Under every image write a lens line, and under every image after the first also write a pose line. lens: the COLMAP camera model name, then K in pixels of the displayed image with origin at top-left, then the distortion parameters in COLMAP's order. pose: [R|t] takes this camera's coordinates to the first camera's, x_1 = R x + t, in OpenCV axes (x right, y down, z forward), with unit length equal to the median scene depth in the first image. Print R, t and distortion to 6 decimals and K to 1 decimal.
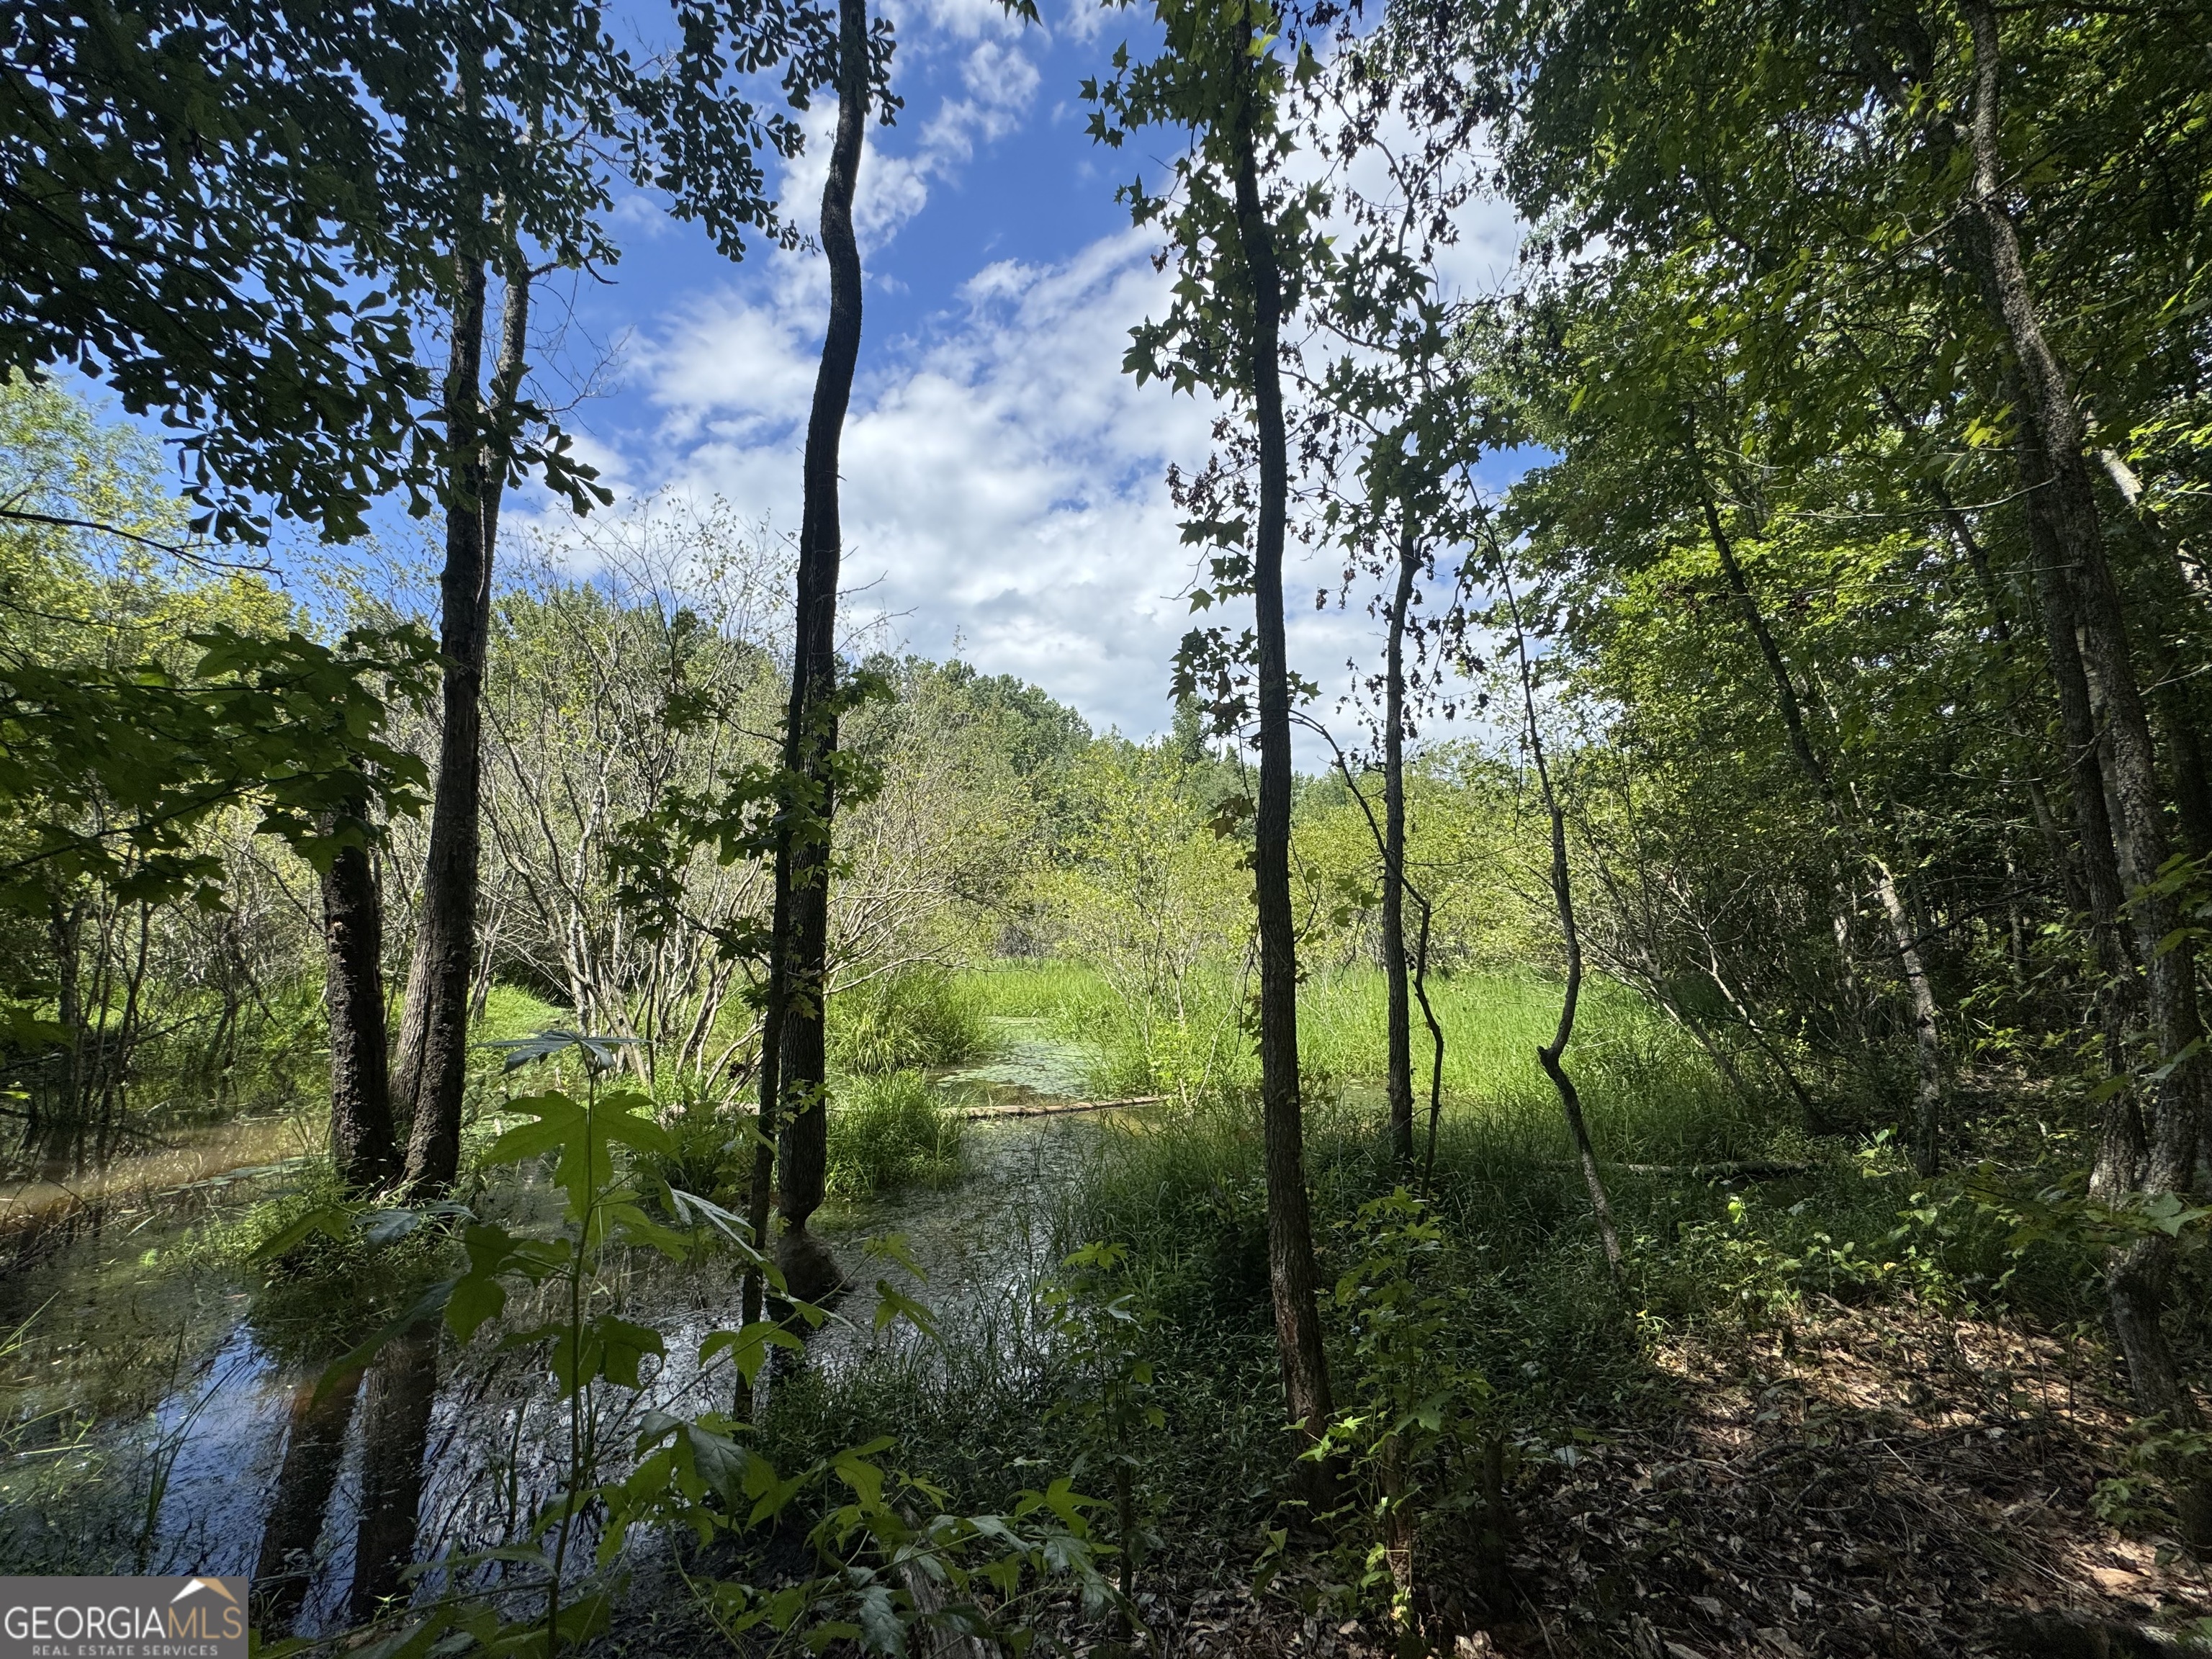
lens RADIAL K [[878.9, 0, 1106.0], [0, 878.9, 829.5], [0, 0, 1]] dist [0.000615, 0.000027]
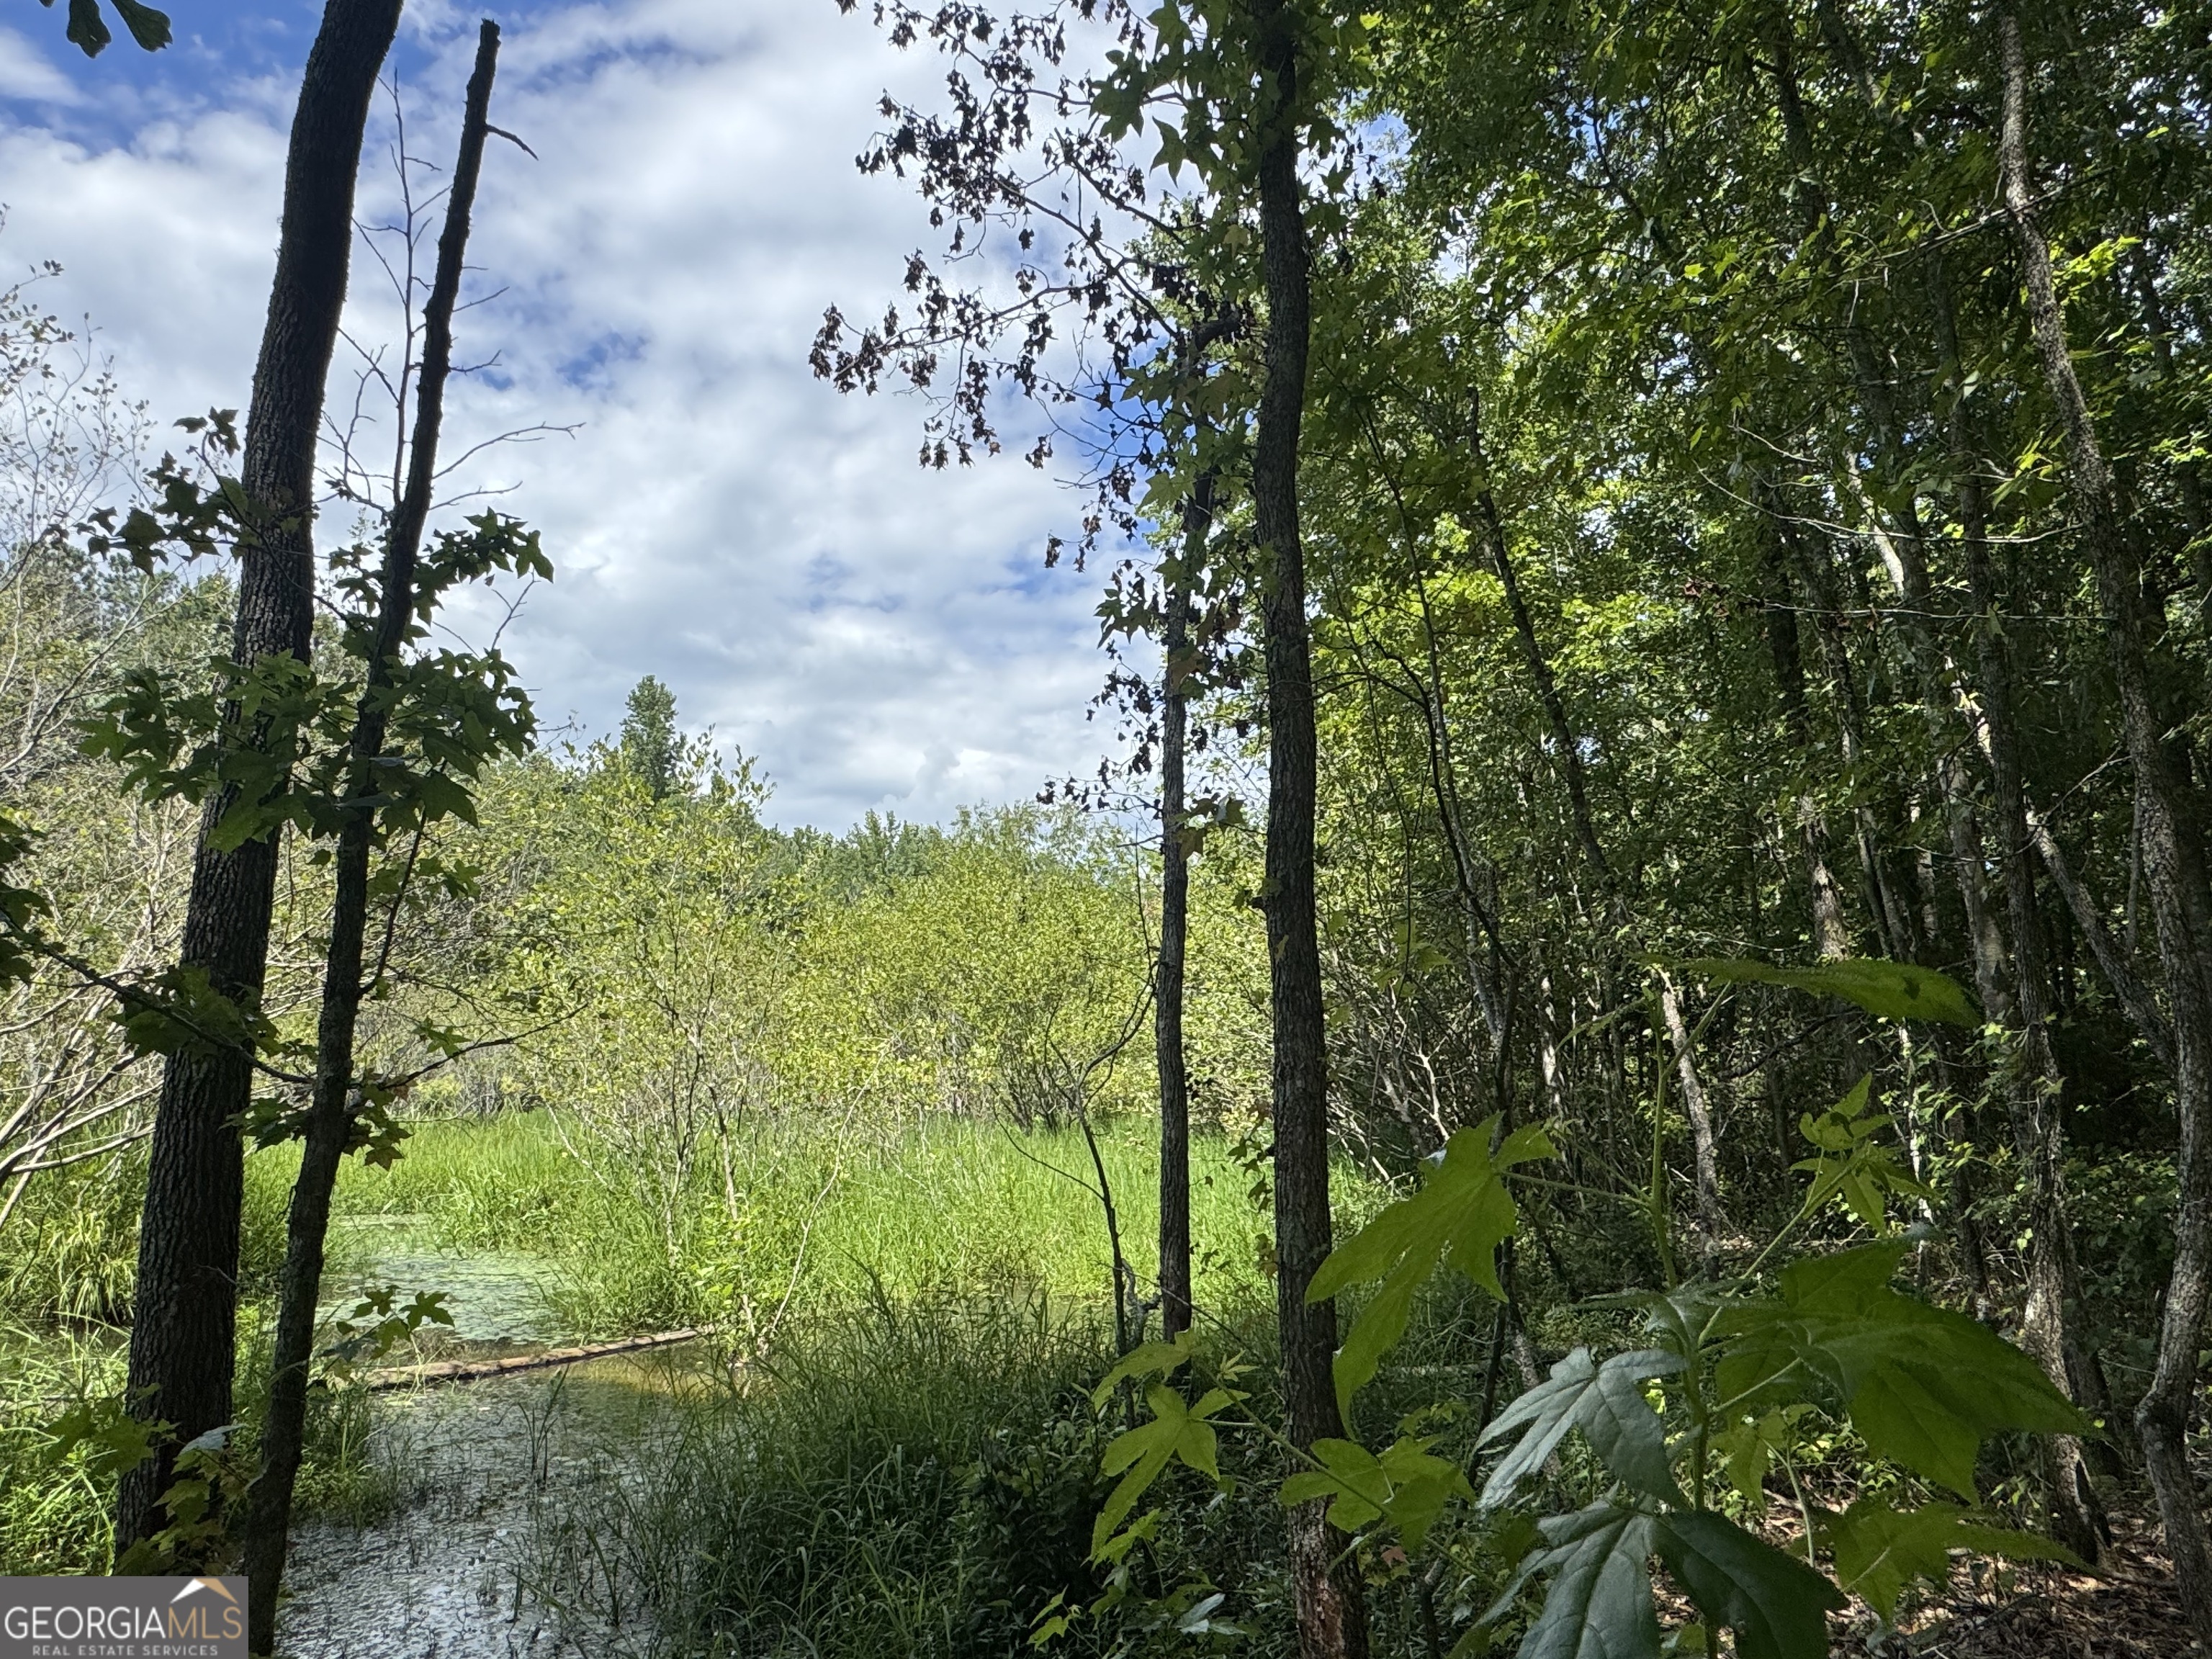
lens RADIAL K [[1343.6, 0, 1110.3], [0, 1343.6, 835.9], [0, 0, 1]] dist [0.001366, -0.001522]
pose [[0.908213, 0.078153, 0.411146, -0.117684], [-0.054279, 0.996108, -0.069445, 0.023360], [-0.414973, 0.040754, 0.908921, 0.049280]]
